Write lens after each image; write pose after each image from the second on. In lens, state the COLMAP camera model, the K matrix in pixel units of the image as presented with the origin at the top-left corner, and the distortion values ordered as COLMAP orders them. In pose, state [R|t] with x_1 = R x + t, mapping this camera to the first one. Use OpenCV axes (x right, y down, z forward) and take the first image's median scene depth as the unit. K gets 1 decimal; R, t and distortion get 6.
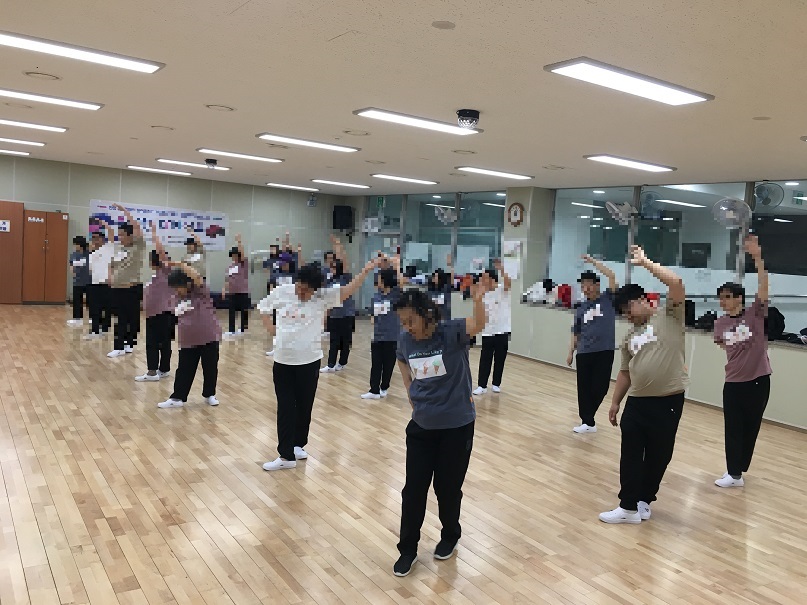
lens RADIAL K [[684.9, 0, 403.5], [0, 684.9, 302.5], [0, 0, 1]] dist [0.096073, -0.121360]
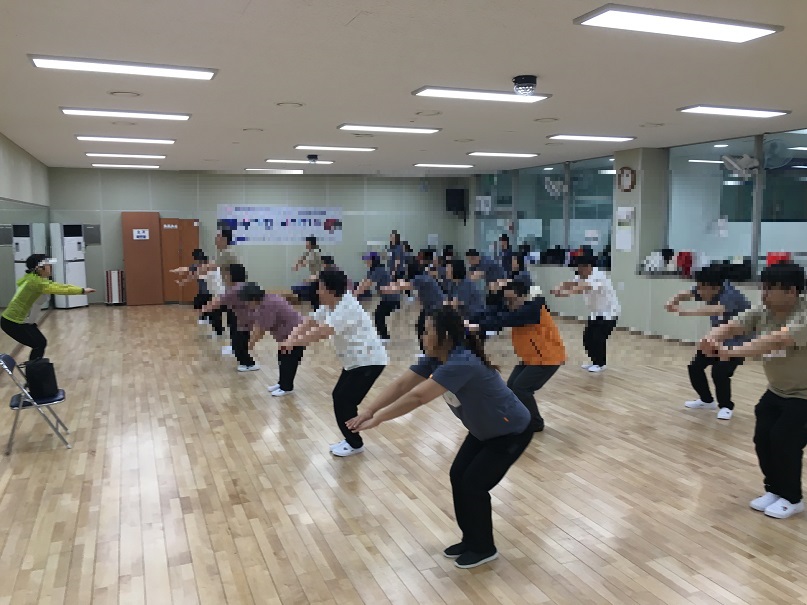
lens RADIAL K [[684.9, 0, 403.5], [0, 684.9, 302.5], [0, 0, 1]] dist [0.096073, -0.121360]
pose [[0.977258, -0.057270, -0.204176, 0.100771], [0.062457, 0.997866, 0.019048, 0.005317], [0.202649, -0.031367, 0.978749, 0.016193]]
